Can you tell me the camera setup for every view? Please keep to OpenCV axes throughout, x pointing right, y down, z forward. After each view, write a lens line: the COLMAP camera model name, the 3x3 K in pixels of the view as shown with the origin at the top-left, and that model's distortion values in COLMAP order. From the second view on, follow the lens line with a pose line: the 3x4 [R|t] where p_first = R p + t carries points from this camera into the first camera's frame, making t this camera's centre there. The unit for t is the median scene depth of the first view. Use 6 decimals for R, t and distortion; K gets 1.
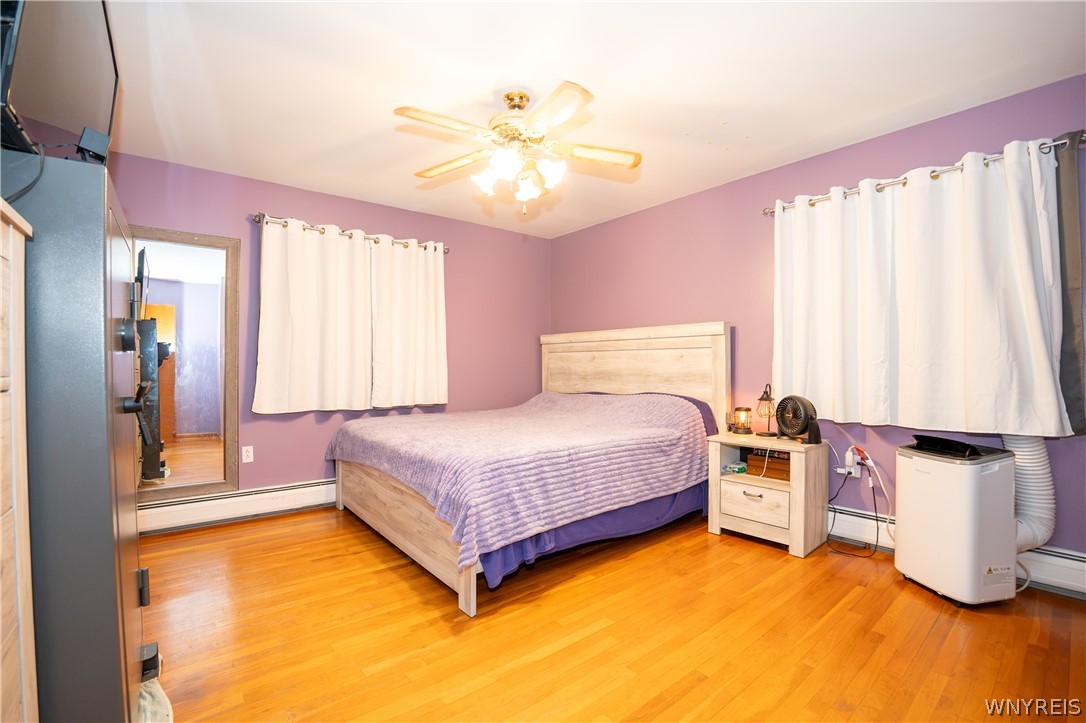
lens RADIAL K [[477.4, 0, 541.0], [0, 477.4, 365.0], [0, 0, 1]] dist [-0.065541, 0.012003]
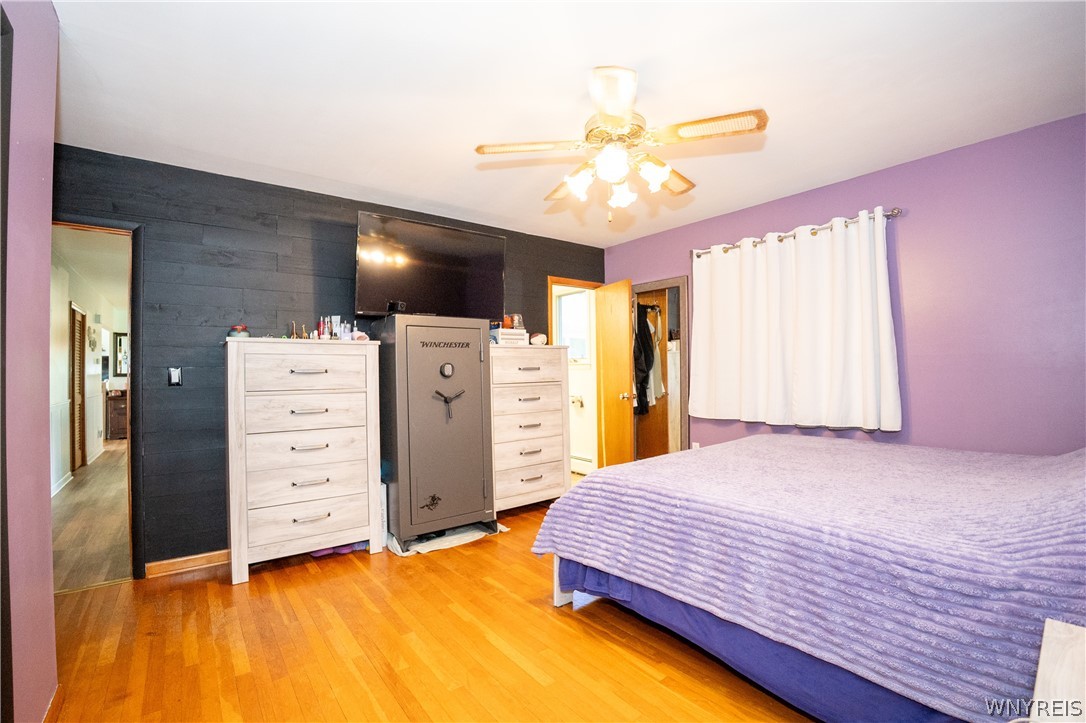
lens RADIAL K [[477.4, 0, 541.0], [0, 477.4, 365.0], [0, 0, 1]] dist [-0.065541, 0.012003]
pose [[-0.026547, -0.012636, -0.999568, 0.658219], [0.008042, 0.999885, -0.012853, -0.017557], [0.999615, -0.008380, -0.026443, 0.665305]]
